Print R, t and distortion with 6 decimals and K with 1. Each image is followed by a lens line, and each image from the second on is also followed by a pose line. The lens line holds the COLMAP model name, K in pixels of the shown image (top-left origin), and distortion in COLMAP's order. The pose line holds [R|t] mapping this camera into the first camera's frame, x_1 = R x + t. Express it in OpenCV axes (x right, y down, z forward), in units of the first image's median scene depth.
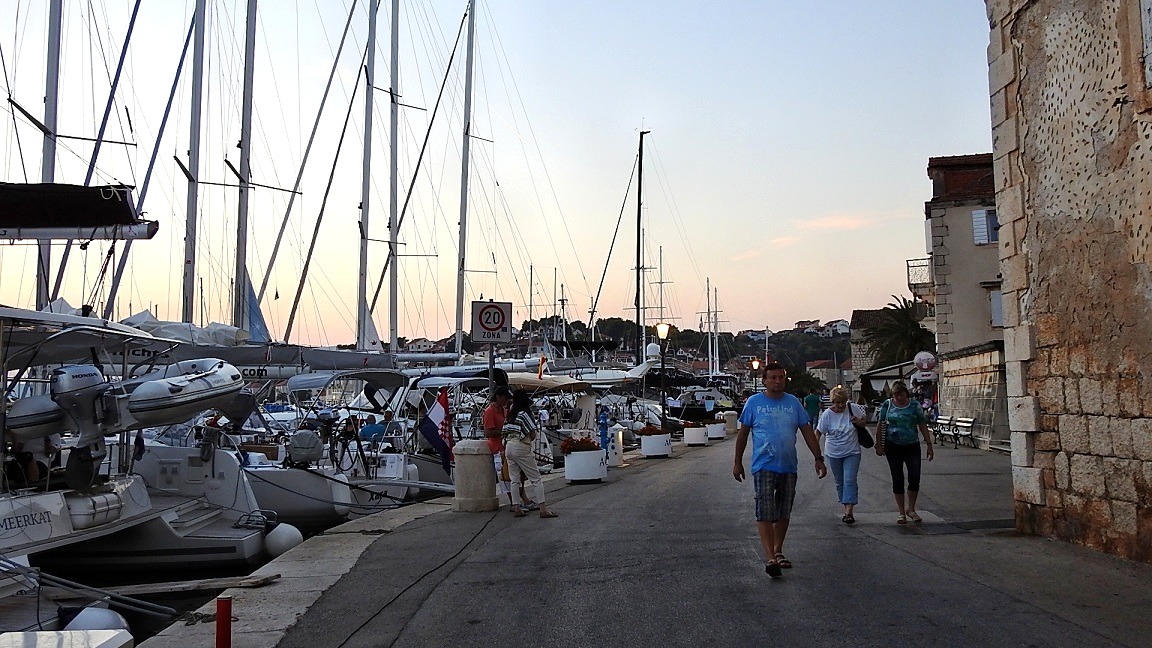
lens RADIAL K [[892.4, 0, 580.7], [0, 892.4, 323.2], [0, 0, 1]] dist [0.004191, -0.003239]
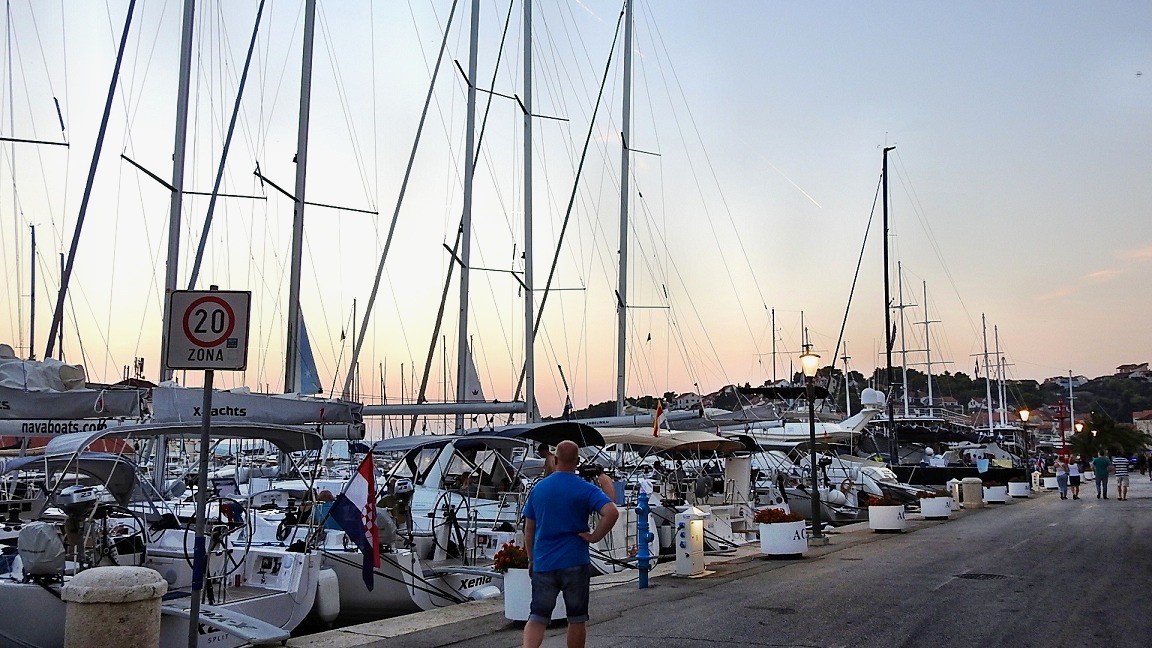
lens RADIAL K [[892.4, 0, 571.0], [0, 892.4, 328.6], [0, 0, 1]] dist [0.004191, -0.003239]
pose [[0.950644, -0.040119, -0.307678, 0.041570], [0.023243, 0.998027, -0.058320, 0.005353], [0.309411, 0.048290, 0.949701, 0.093790]]
